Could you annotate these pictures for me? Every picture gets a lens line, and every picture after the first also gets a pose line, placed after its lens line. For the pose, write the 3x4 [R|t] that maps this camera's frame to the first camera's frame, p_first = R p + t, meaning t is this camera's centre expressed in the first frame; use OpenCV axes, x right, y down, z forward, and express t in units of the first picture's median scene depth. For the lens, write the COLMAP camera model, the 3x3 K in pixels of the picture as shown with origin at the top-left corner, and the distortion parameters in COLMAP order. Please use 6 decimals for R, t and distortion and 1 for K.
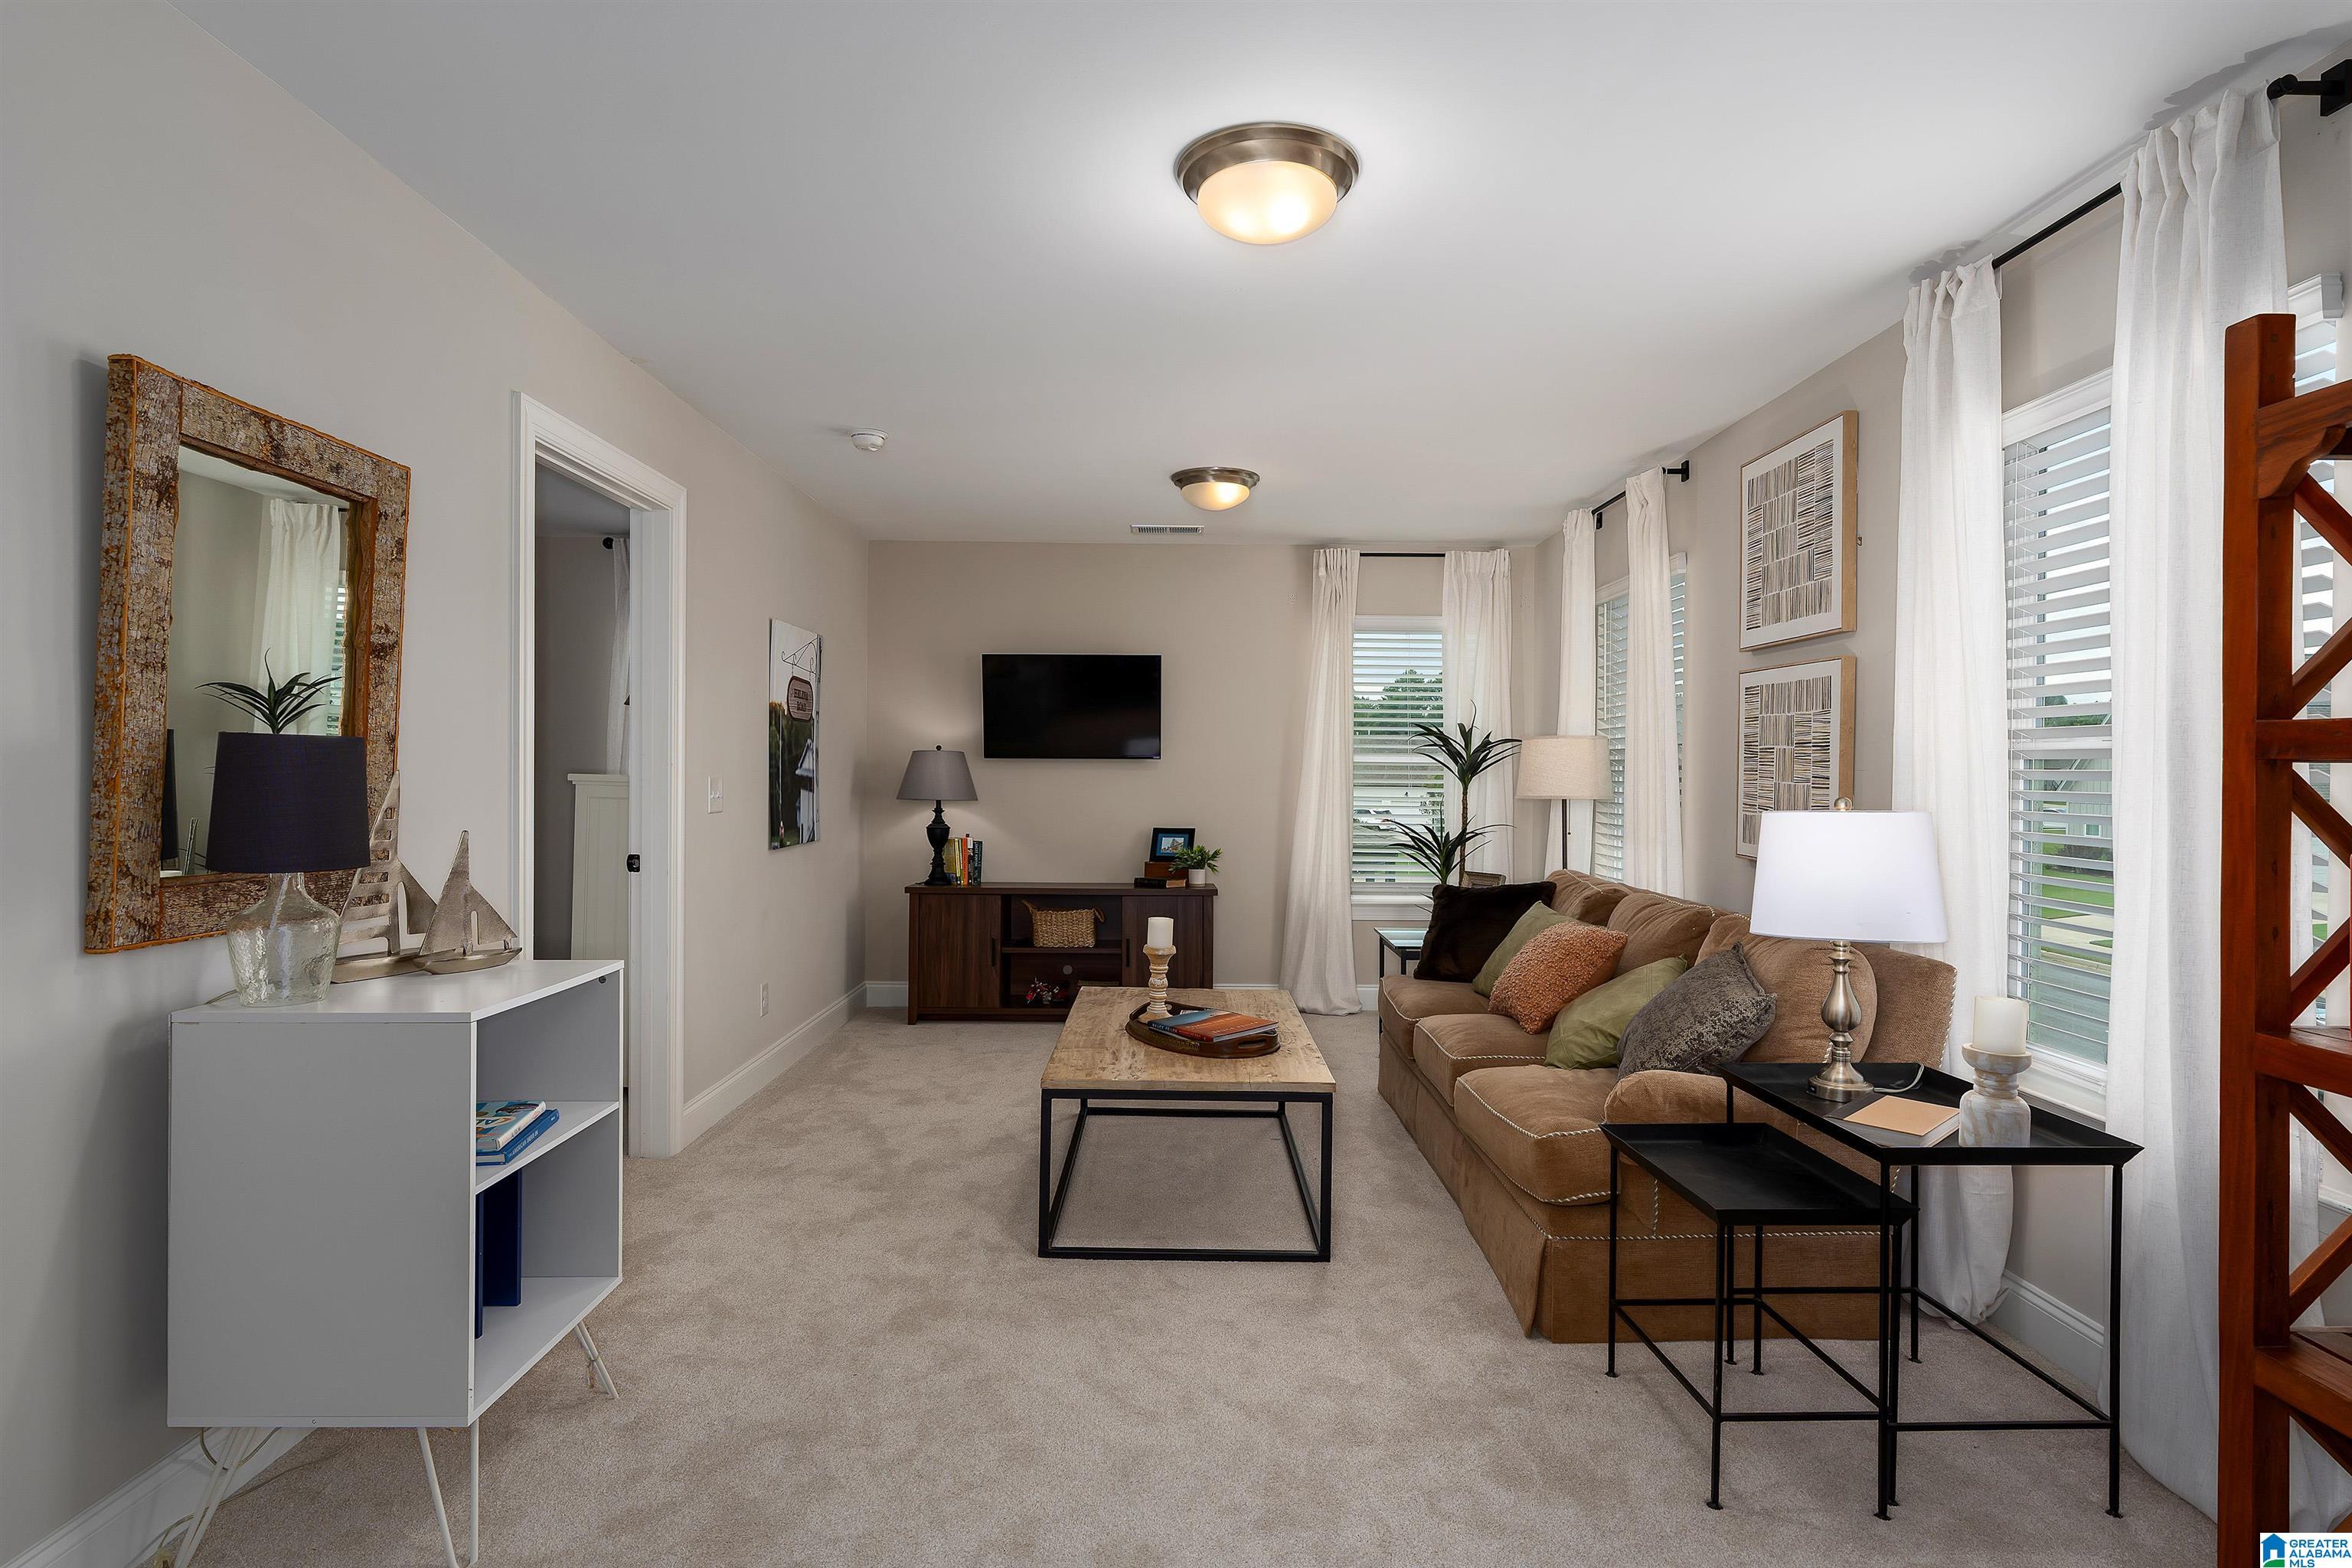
lens RADIAL K [[1207.8, 0, 1173.2], [0, 1207.8, 778.0], [0, 0, 1]] dist [-0.011805, 0.001268]
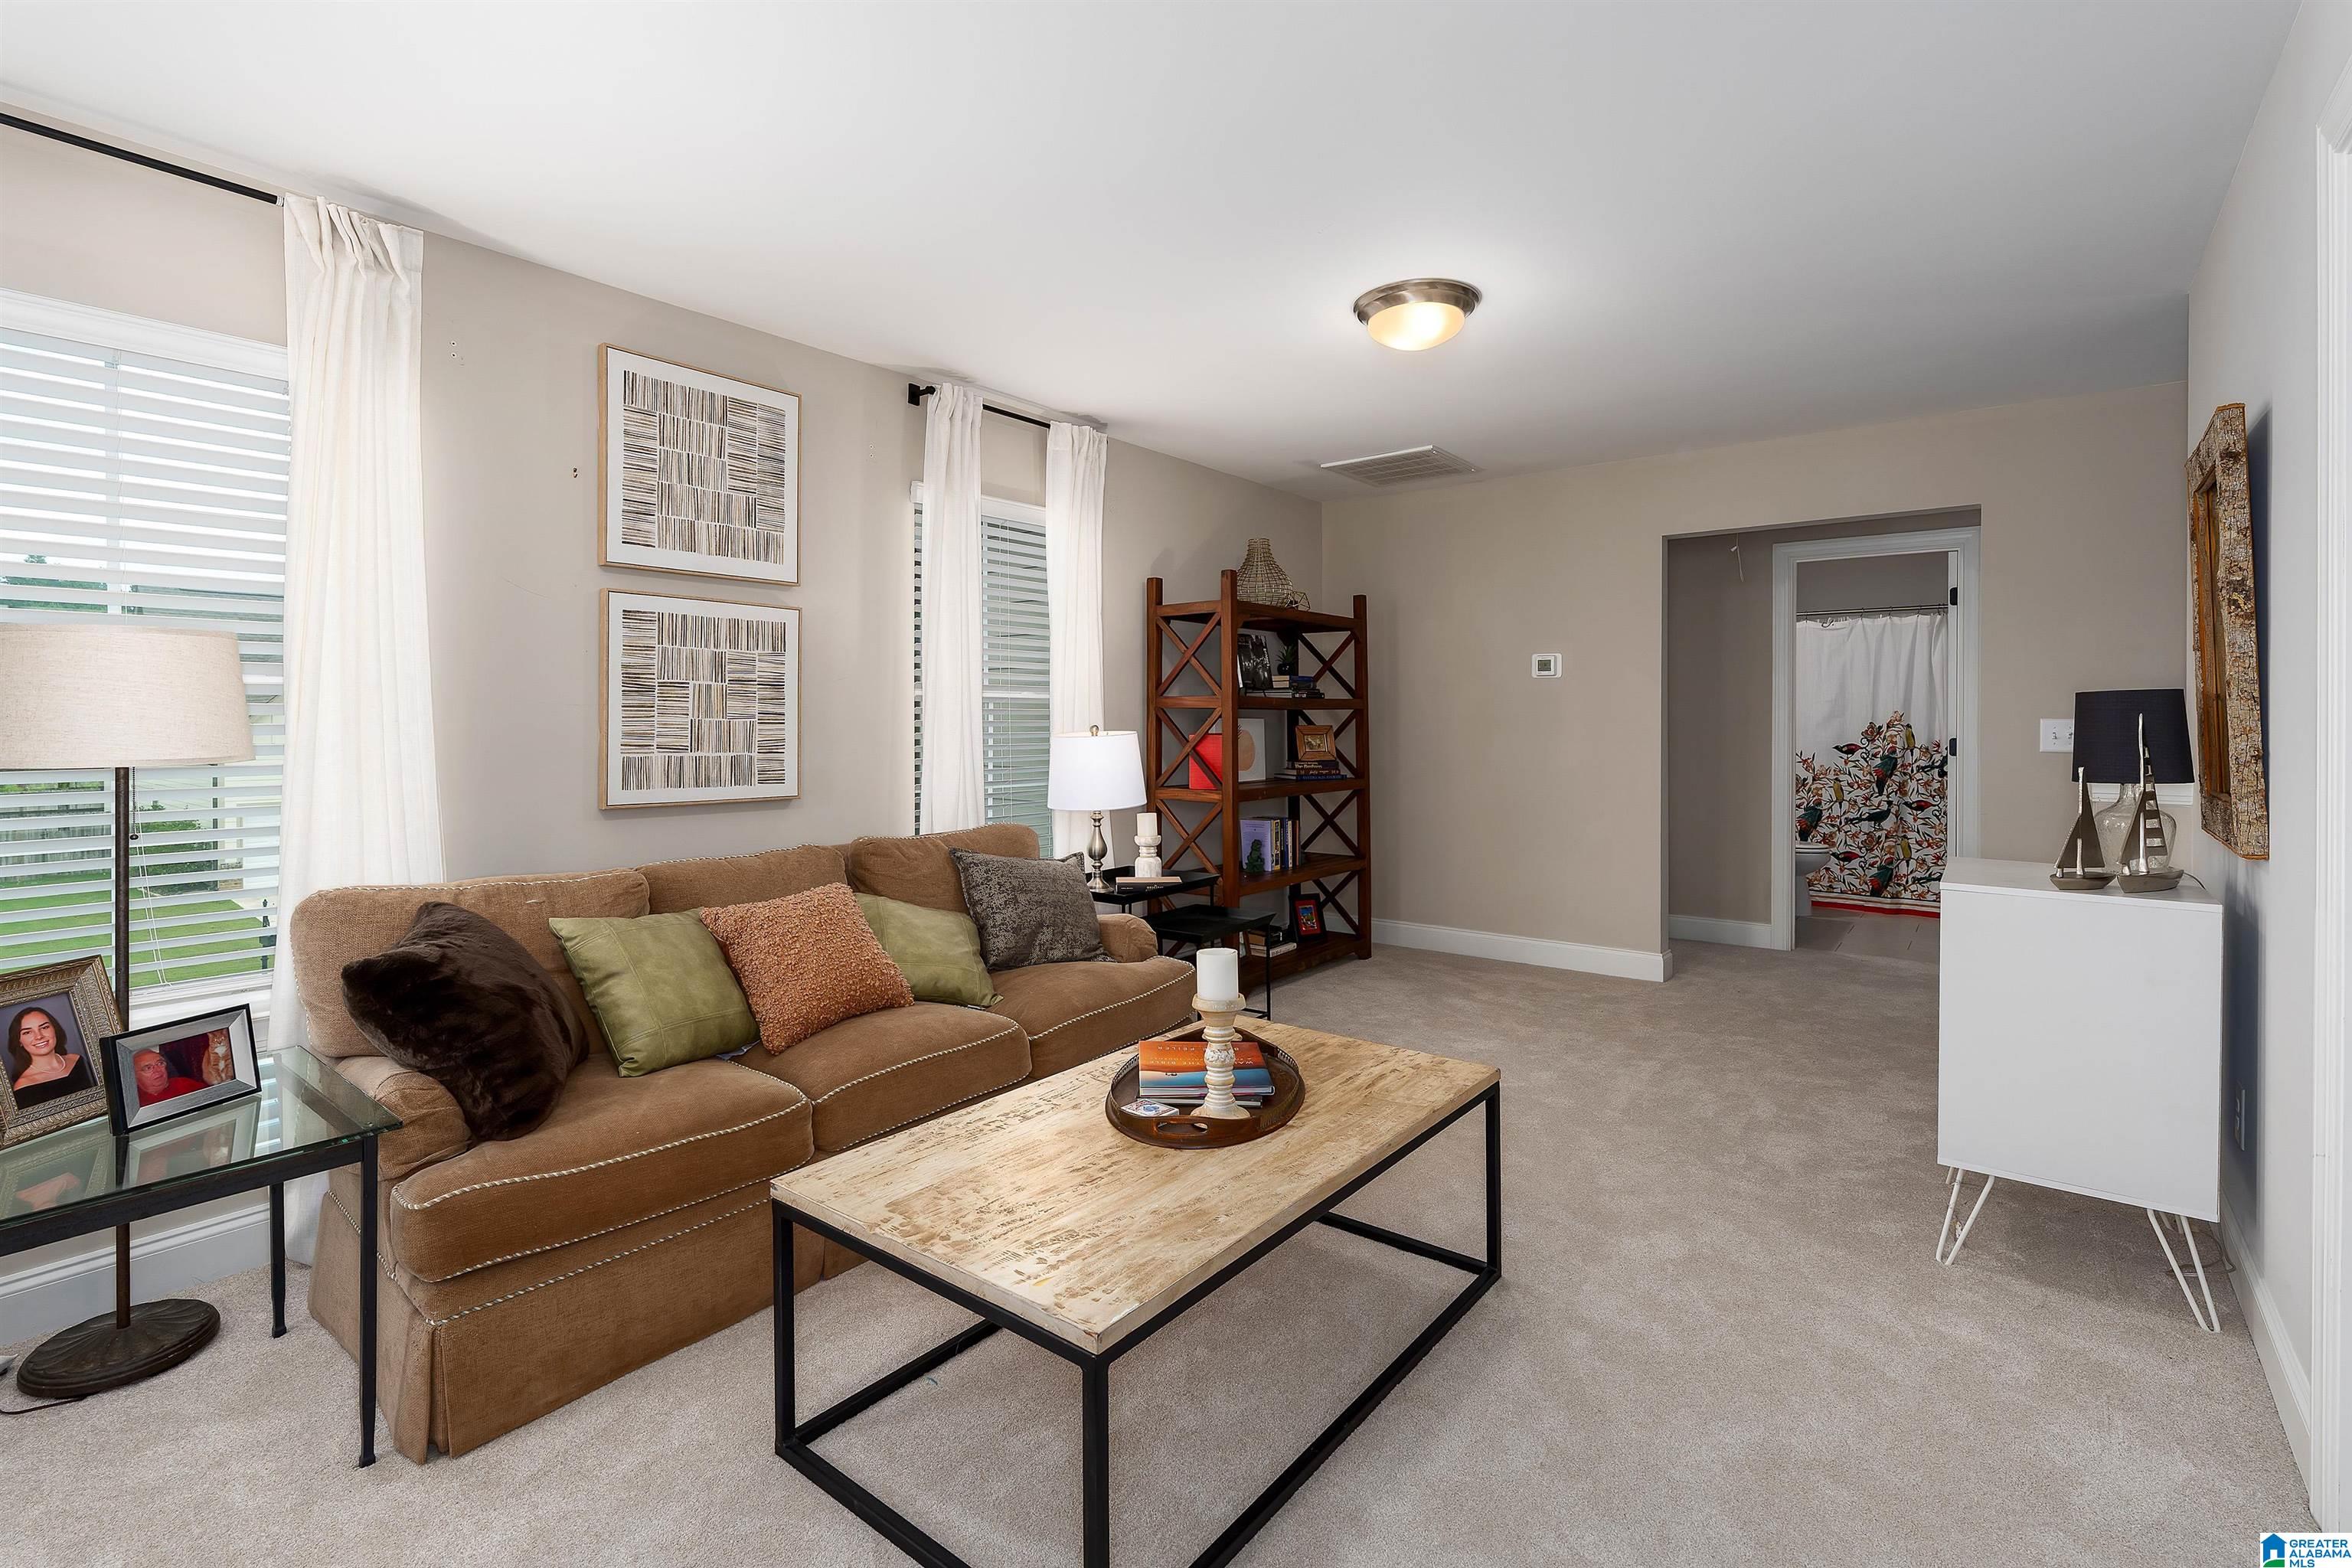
lens RADIAL K [[1066.3, 0, 1193.1], [0, 1066.3, 722.8], [0, 0, 1]] dist [-0.005512, 0.001487]
pose [[-0.783626, -0.007603, 0.621186, -0.360033], [0.003746, 0.999849, 0.016963, -0.007340], [-0.621222, 0.015619, -0.783479, 1.530811]]
